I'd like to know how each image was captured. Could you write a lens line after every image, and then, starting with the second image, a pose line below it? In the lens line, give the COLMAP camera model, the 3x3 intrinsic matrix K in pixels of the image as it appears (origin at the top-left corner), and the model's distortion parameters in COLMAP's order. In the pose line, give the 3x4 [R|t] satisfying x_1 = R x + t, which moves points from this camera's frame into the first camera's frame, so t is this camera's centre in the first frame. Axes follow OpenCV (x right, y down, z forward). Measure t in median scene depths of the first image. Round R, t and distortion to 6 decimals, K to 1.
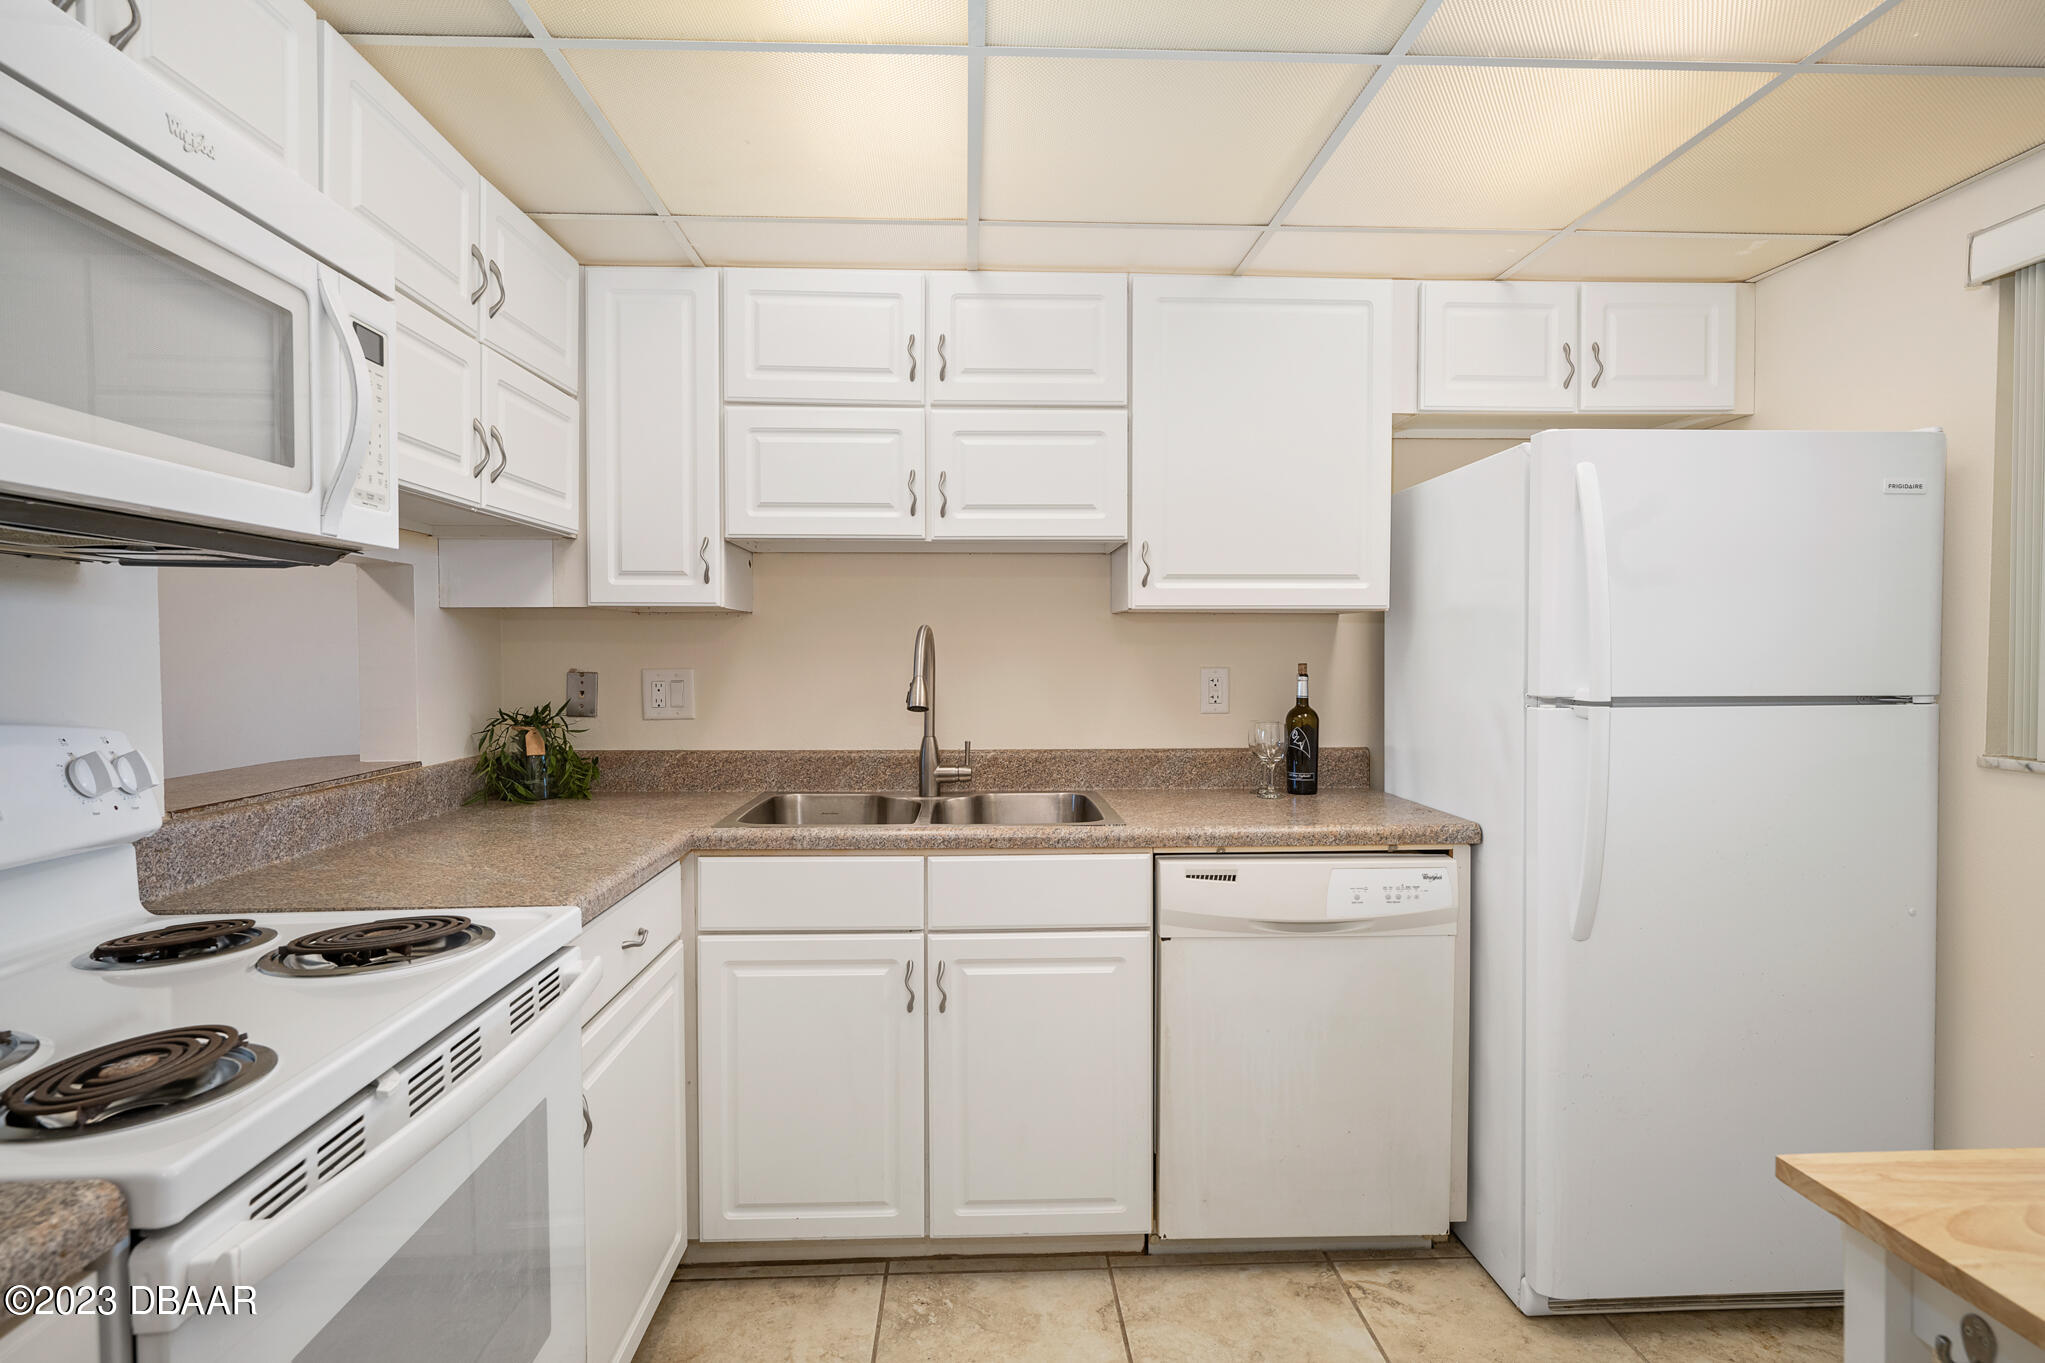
lens RADIAL K [[1091.4, 0, 1022.5], [0, 1091.4, 681.5], [0, 0, 1]] dist [-0.005500, -0.000572]
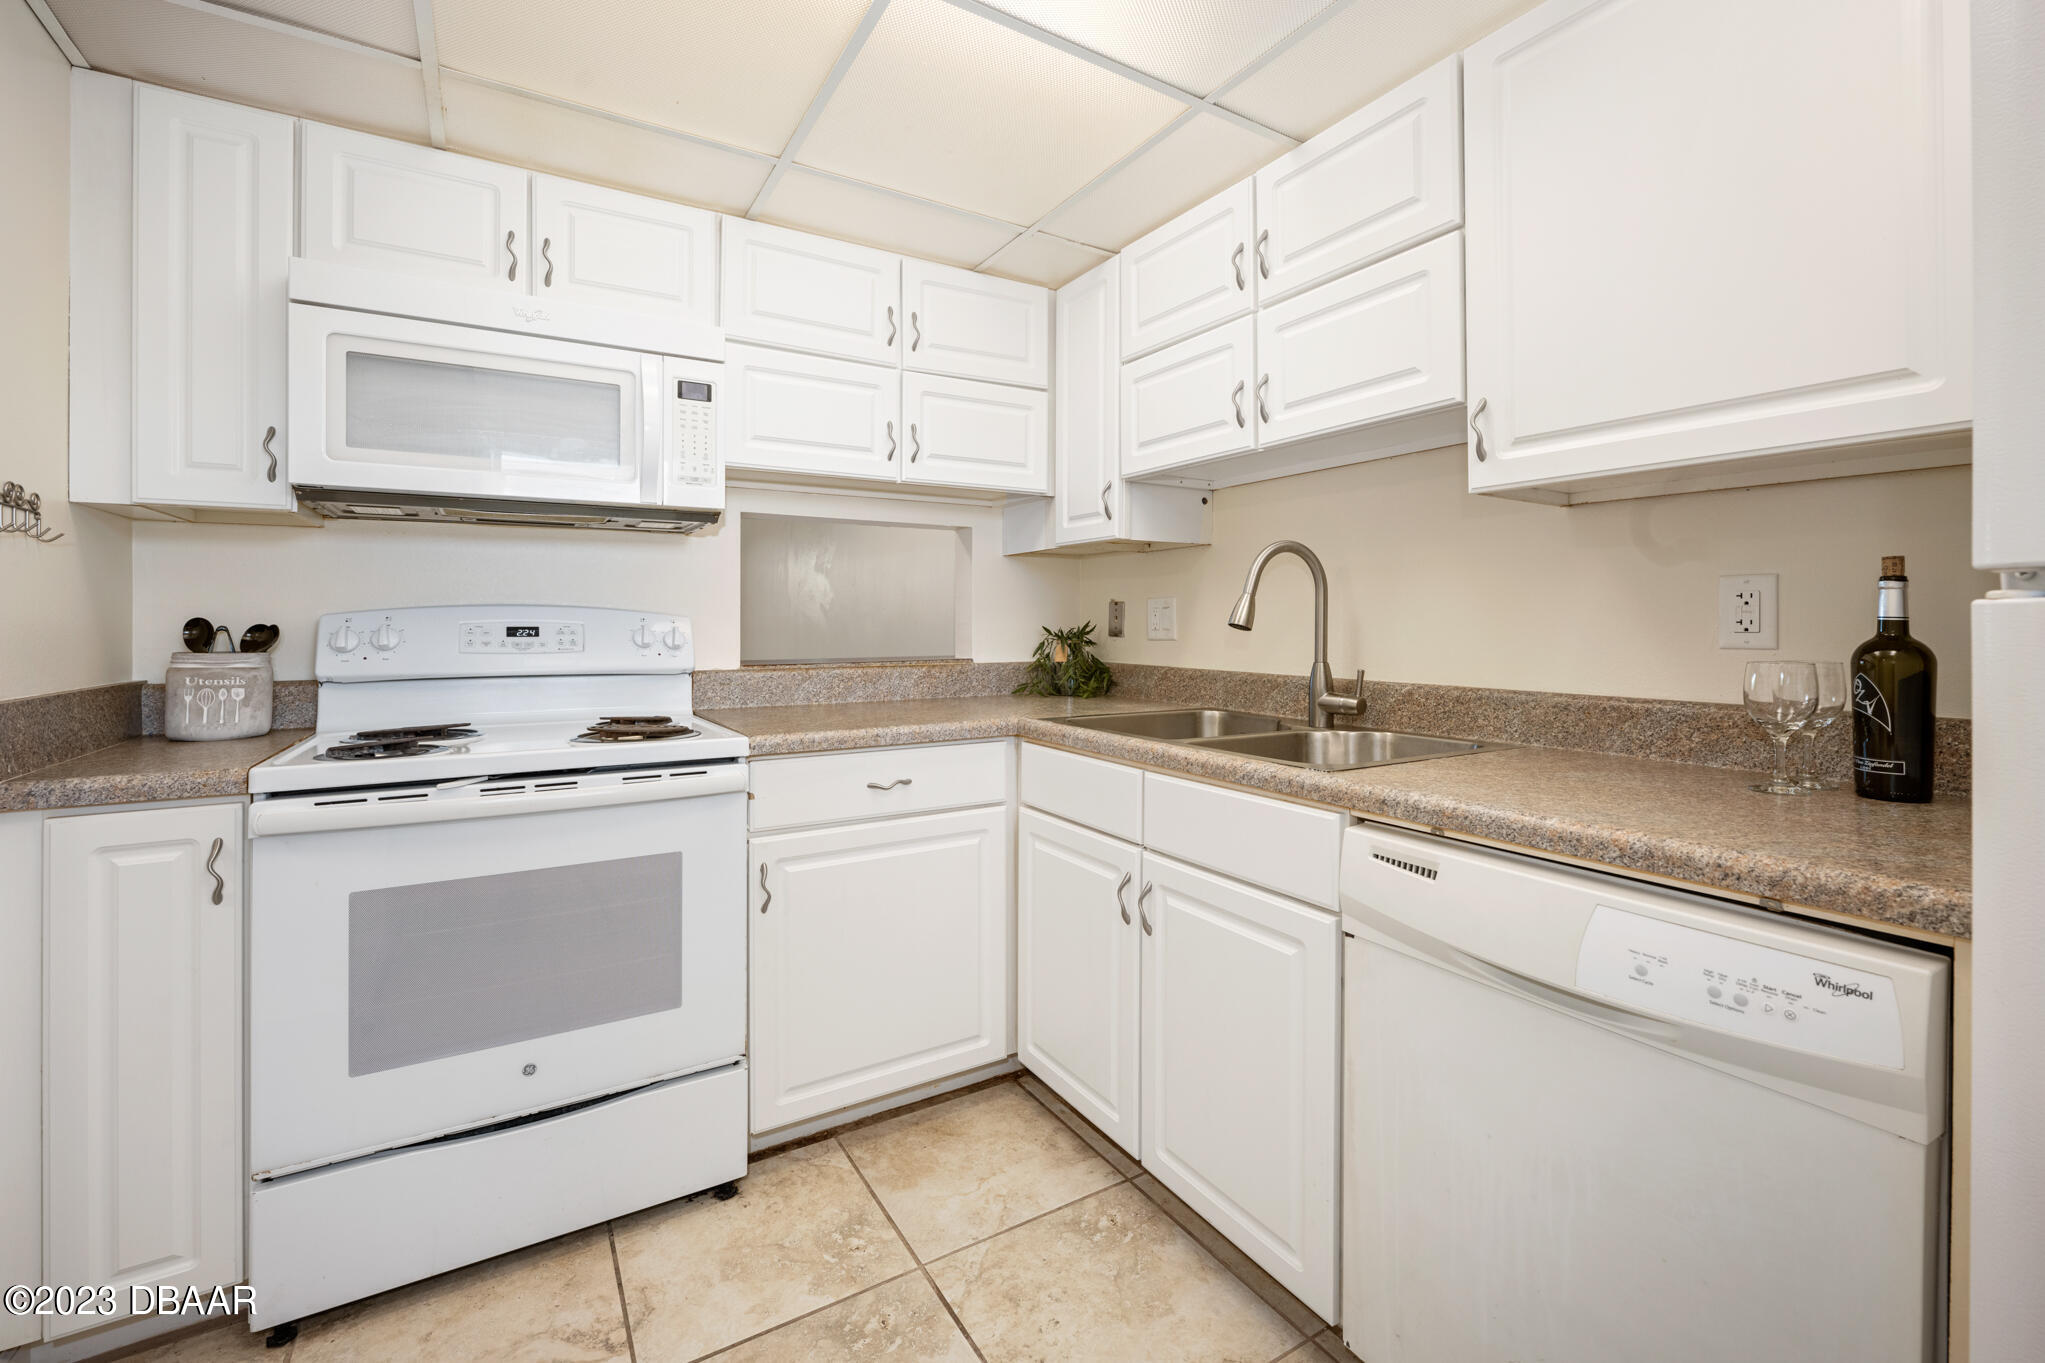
lens RADIAL K [[853.3, 0, 1001.9], [0, 853.3, 622.9], [0, 0, 1]] dist [-0.008076, -0.000049]
pose [[0.465283, 0.000420, -0.885162, 0.481046], [-0.023929, 0.999640, -0.012104, 0.036284], [0.884839, 0.026813, 0.465126, 0.476708]]
